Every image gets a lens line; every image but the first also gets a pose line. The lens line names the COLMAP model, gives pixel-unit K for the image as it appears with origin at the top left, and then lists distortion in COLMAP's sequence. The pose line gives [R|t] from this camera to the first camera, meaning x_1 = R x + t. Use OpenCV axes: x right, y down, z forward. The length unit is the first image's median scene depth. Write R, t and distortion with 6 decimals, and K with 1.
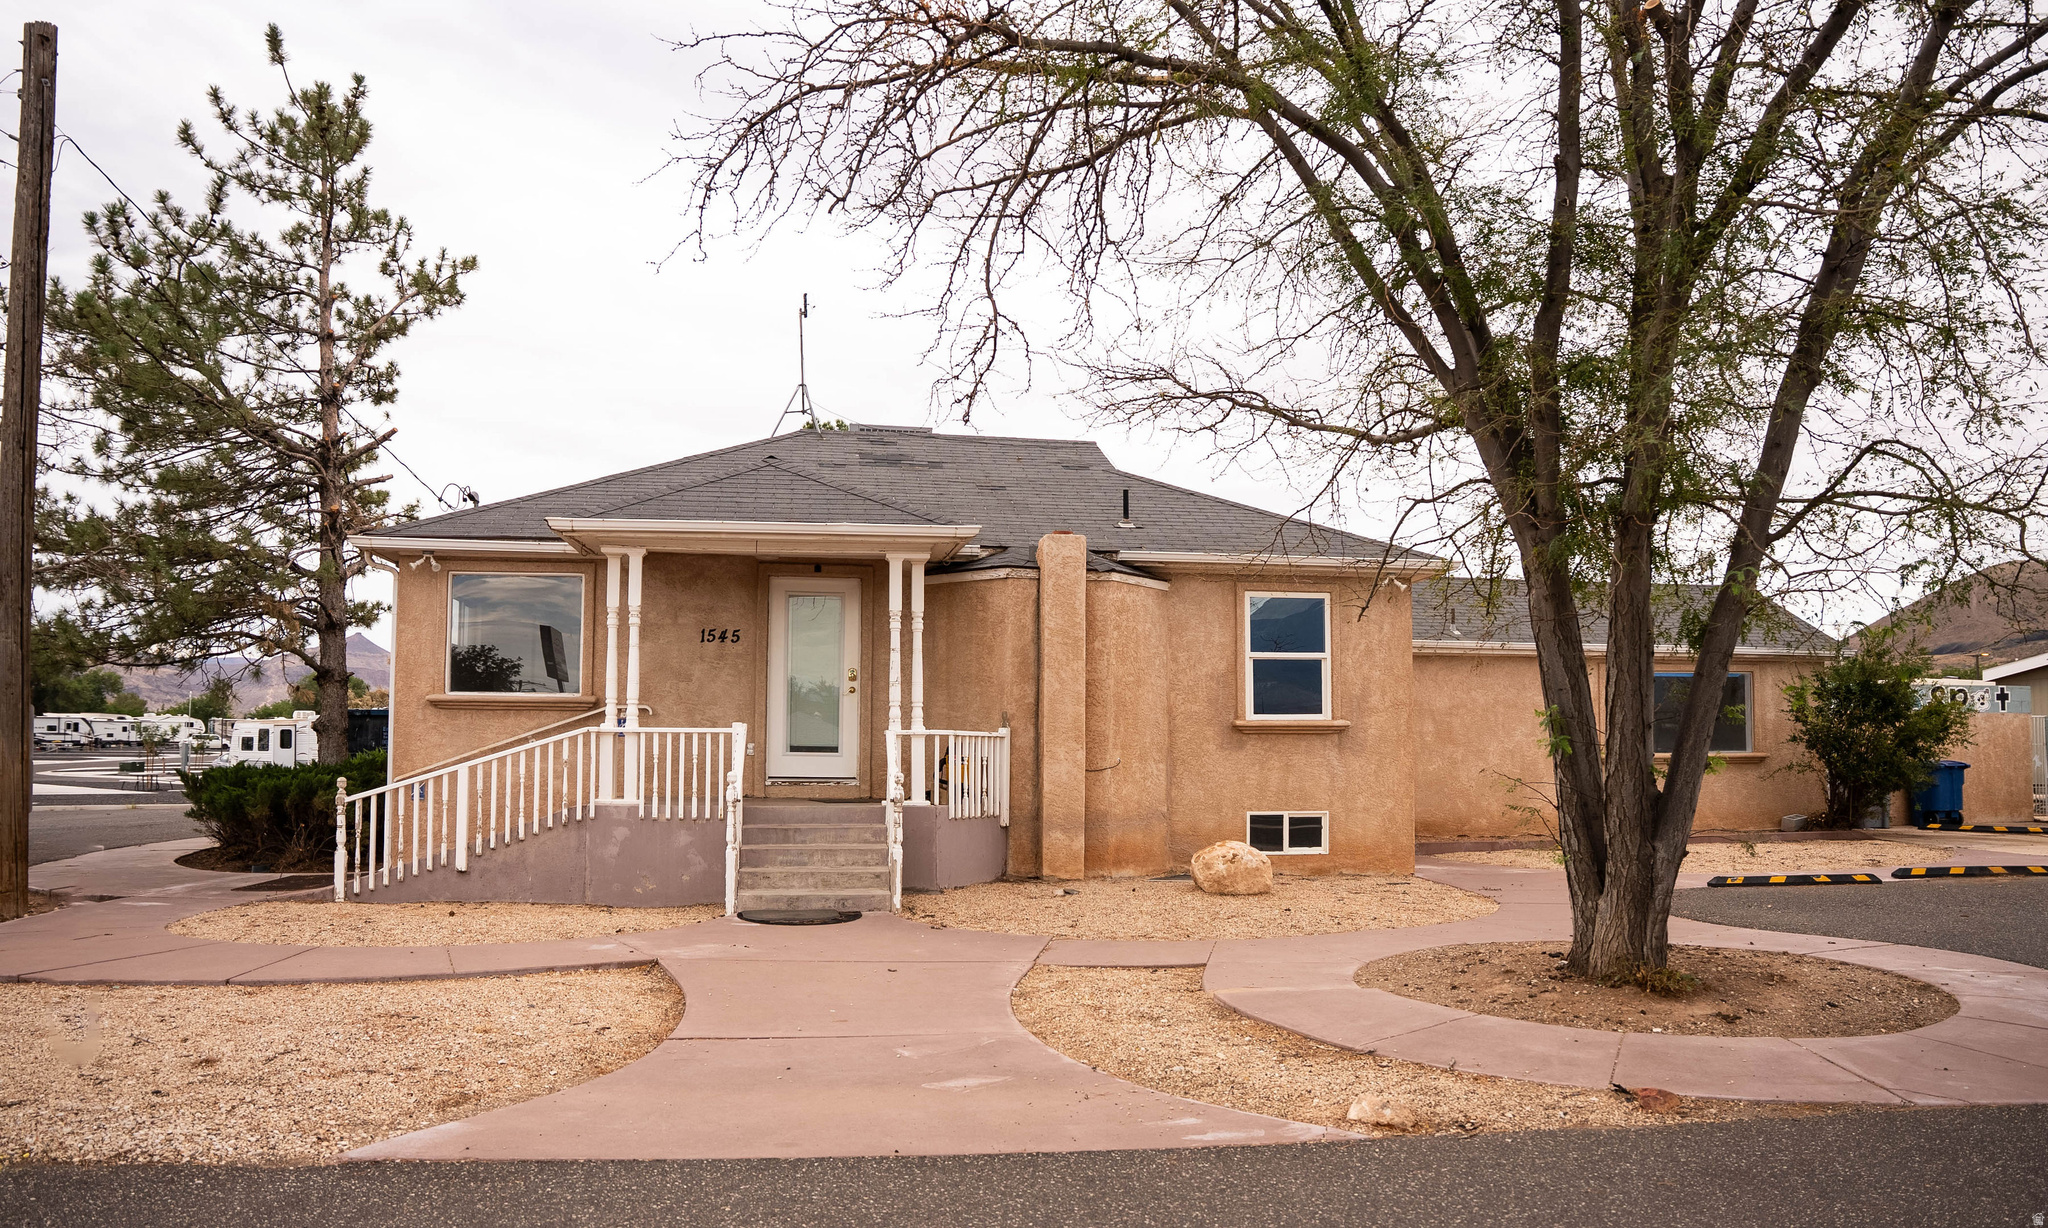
lens RADIAL K [[1452.8, 0, 1028.0], [0, 1452.8, 671.8], [0, 0, 1]] dist [-0.175432, 0.150643]
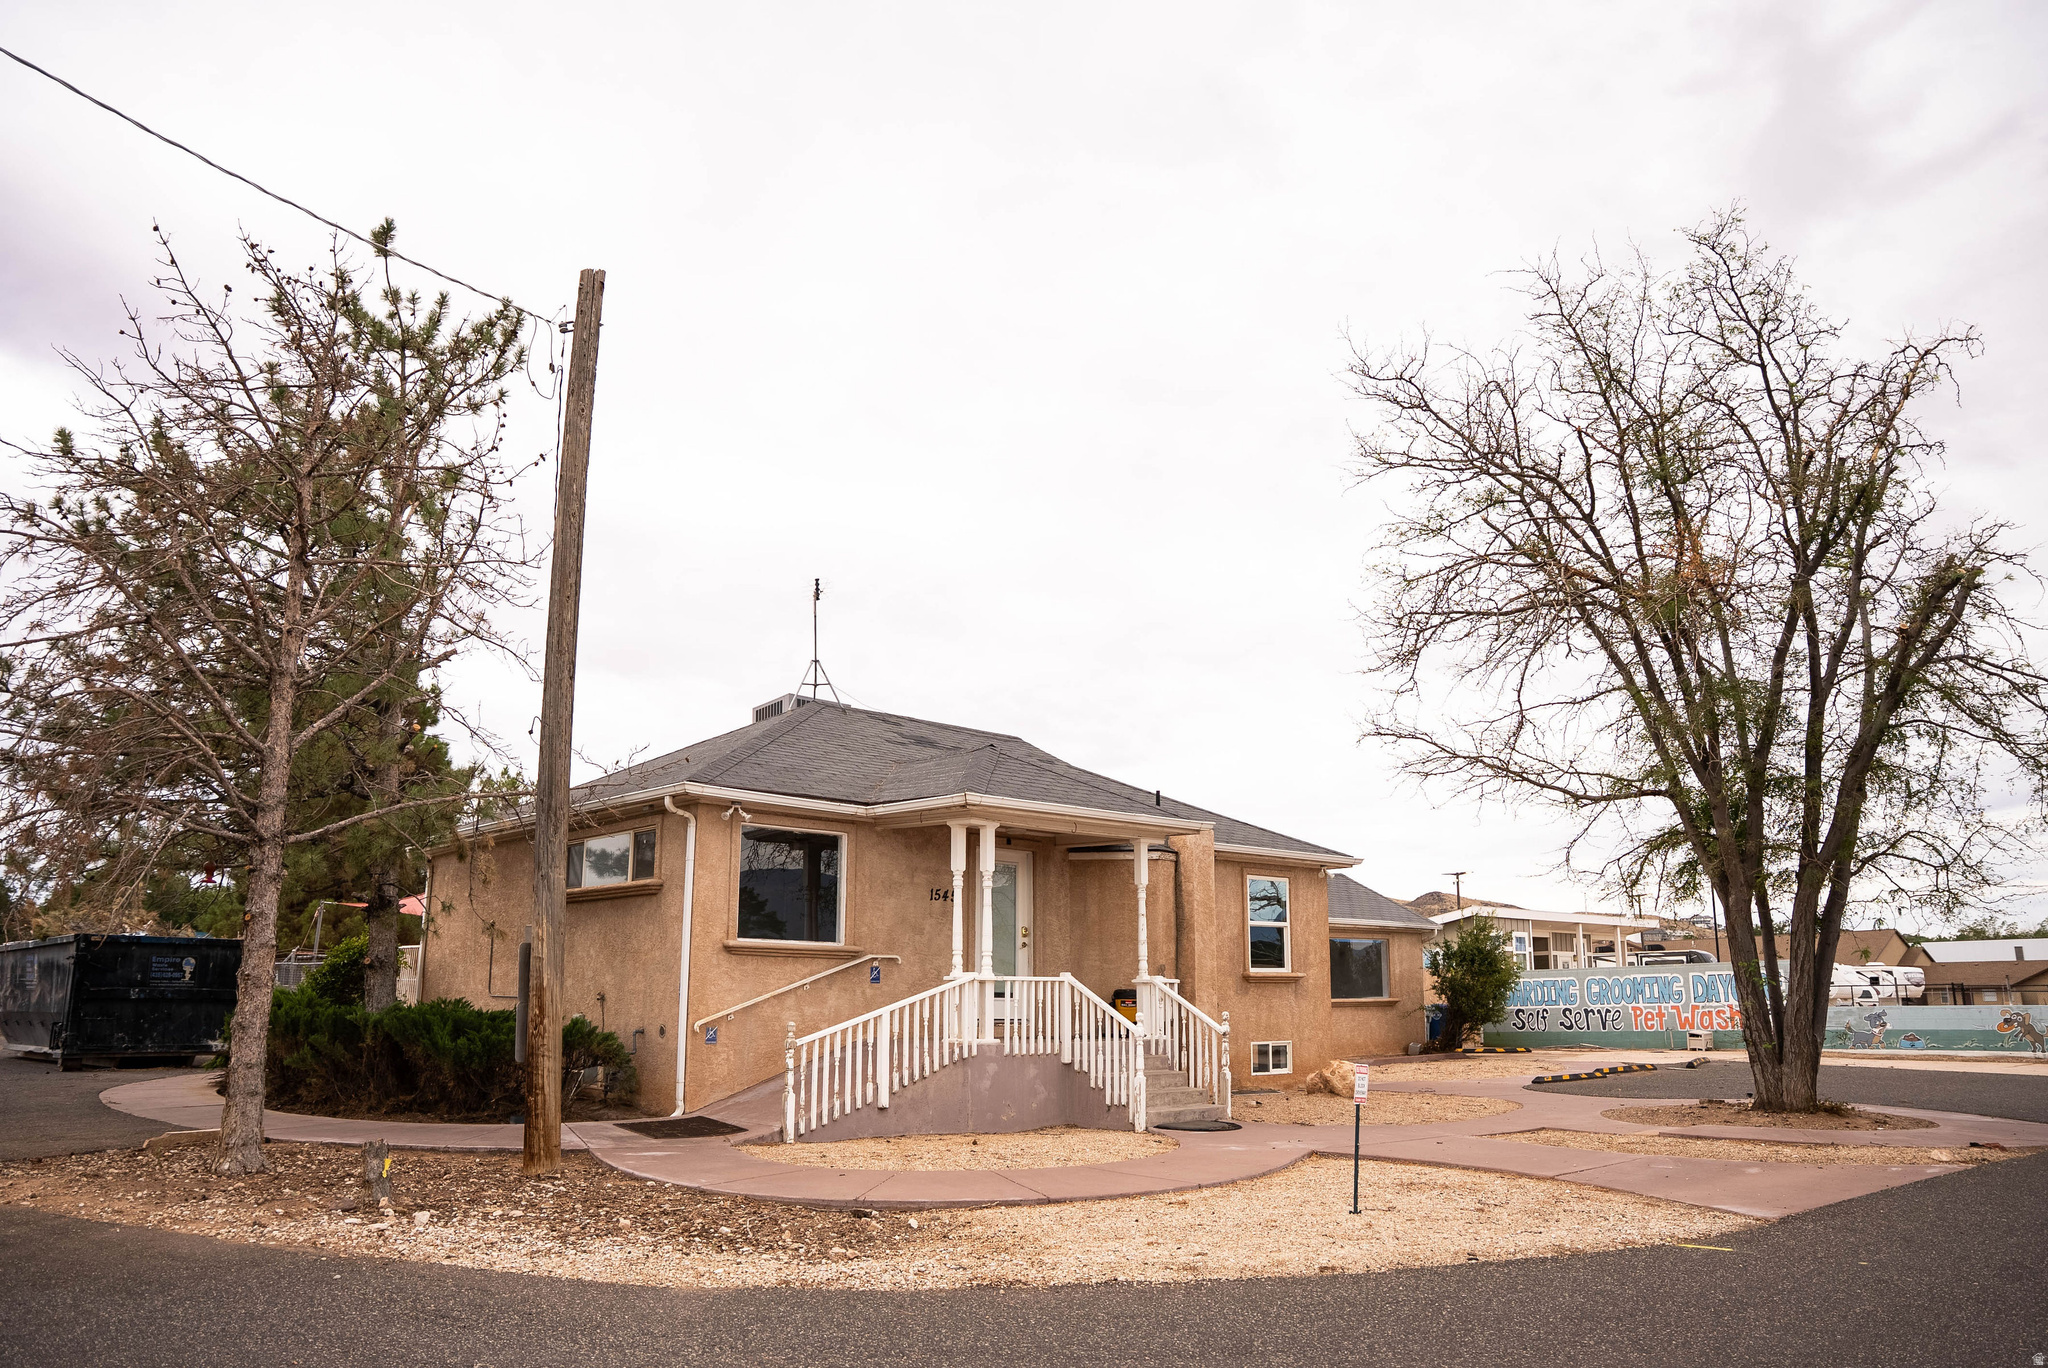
lens RADIAL K [[1427.0, 0, 1024.0], [0, 1427.0, 684.0], [0, 0, 1]] dist [-0.175562, 0.126478]
pose [[0.840074, 0.117905, 0.529504, -0.742874], [-0.028692, 0.984385, -0.173674, 0.003978], [-0.541713, 0.130707, 0.830339, 0.005623]]
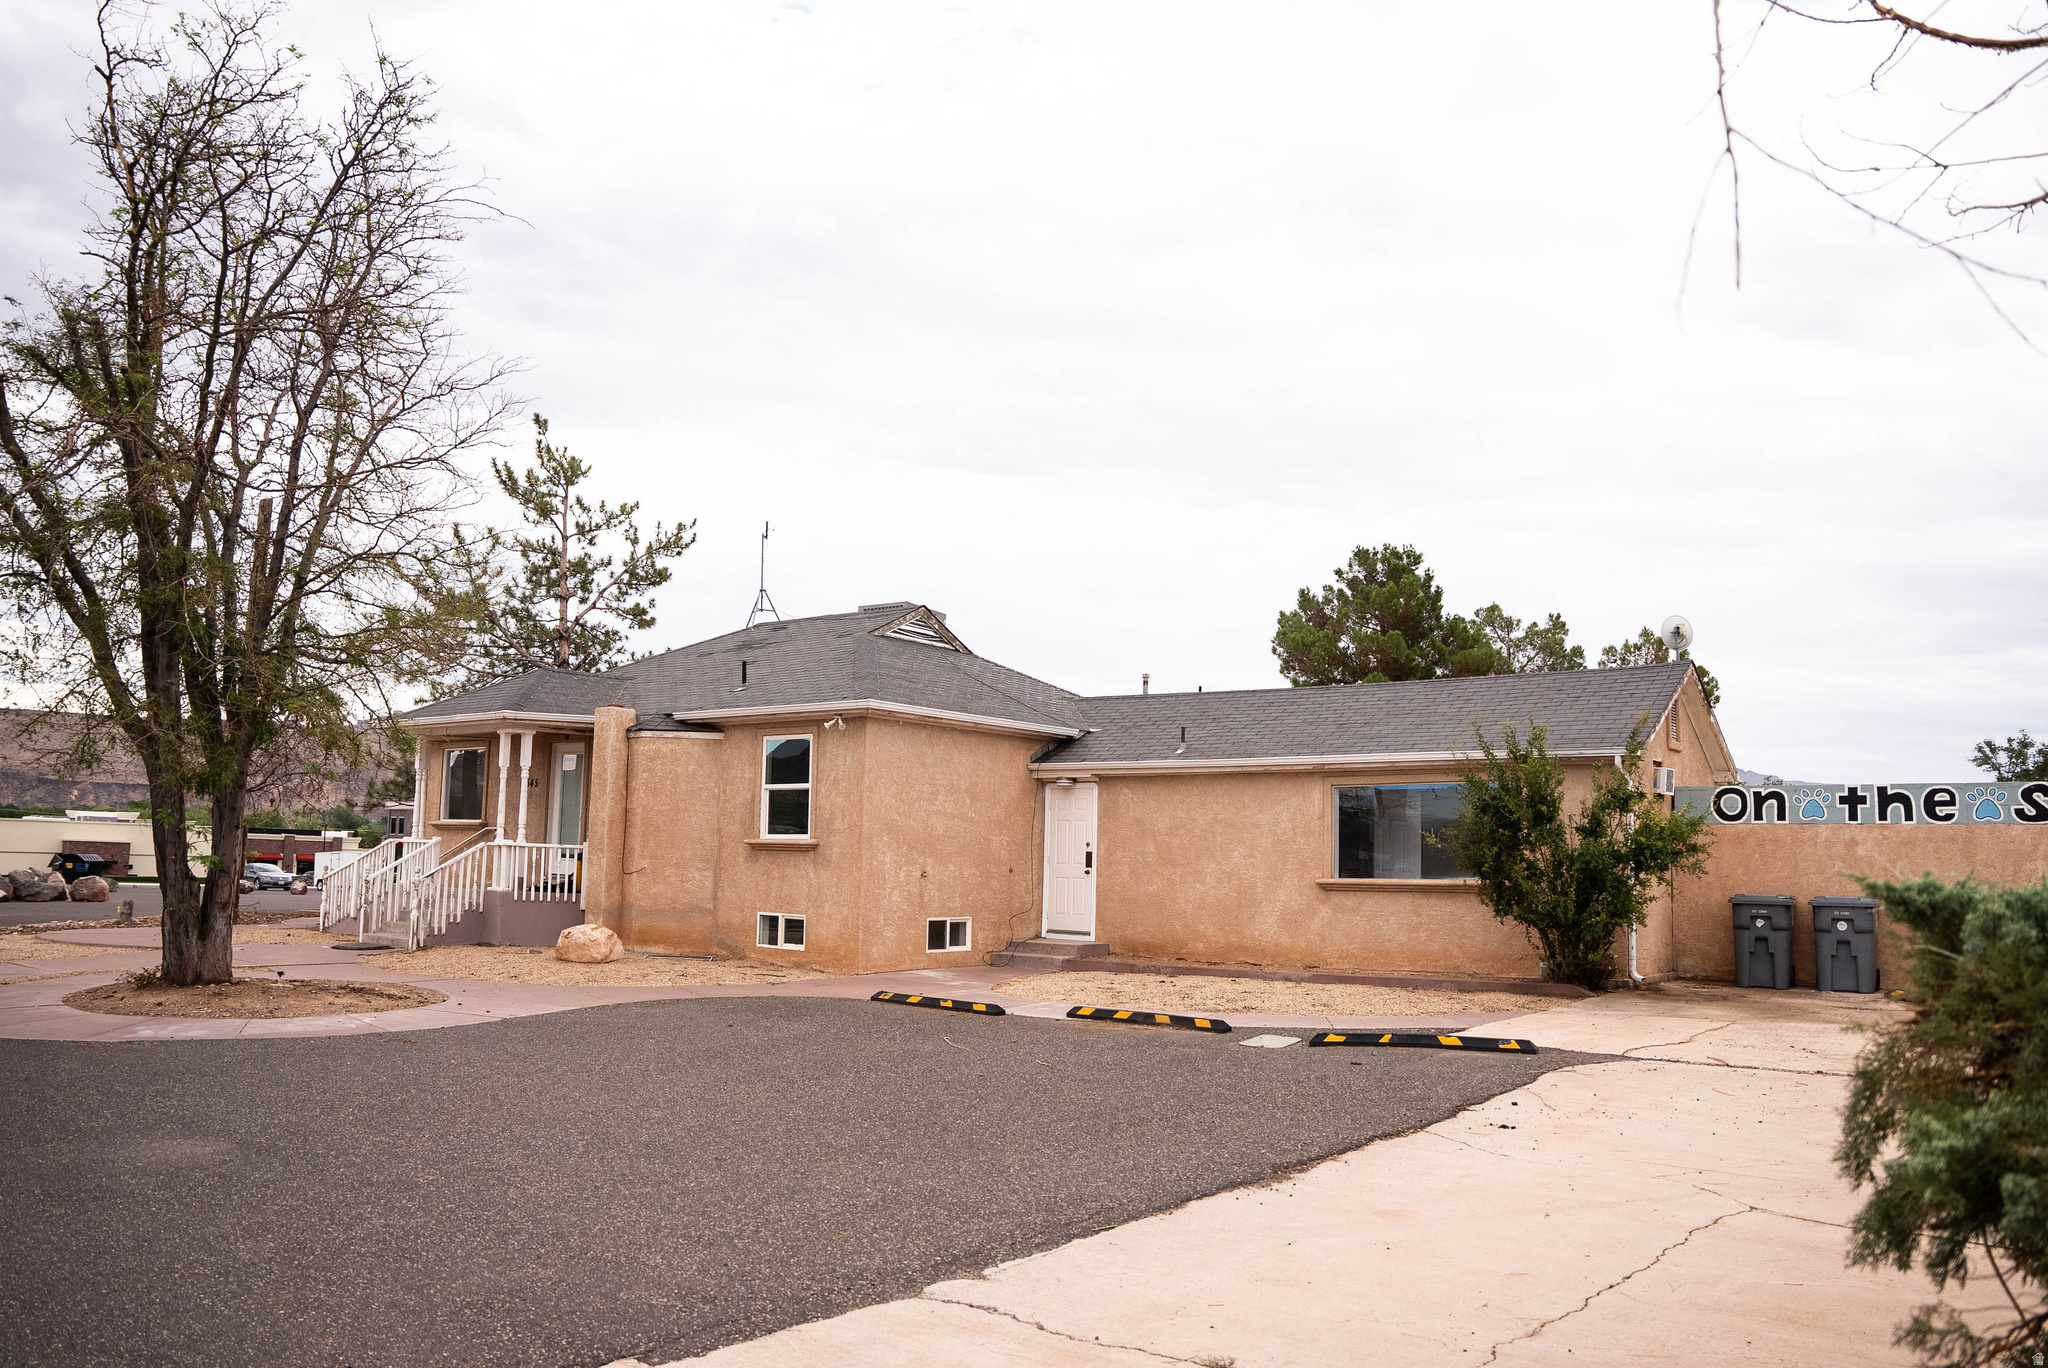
lens RADIAL K [[1494.2, 0, 1024.0], [0, 1494.2, 684.0], [0, 0, 1]] dist [-0.180912, 0.139339]
pose [[0.683126, -0.078130, -0.726109, 1.263222], [0.022991, 0.996069, -0.085548, 0.015043], [0.729938, 0.041746, 0.682237, 0.285819]]
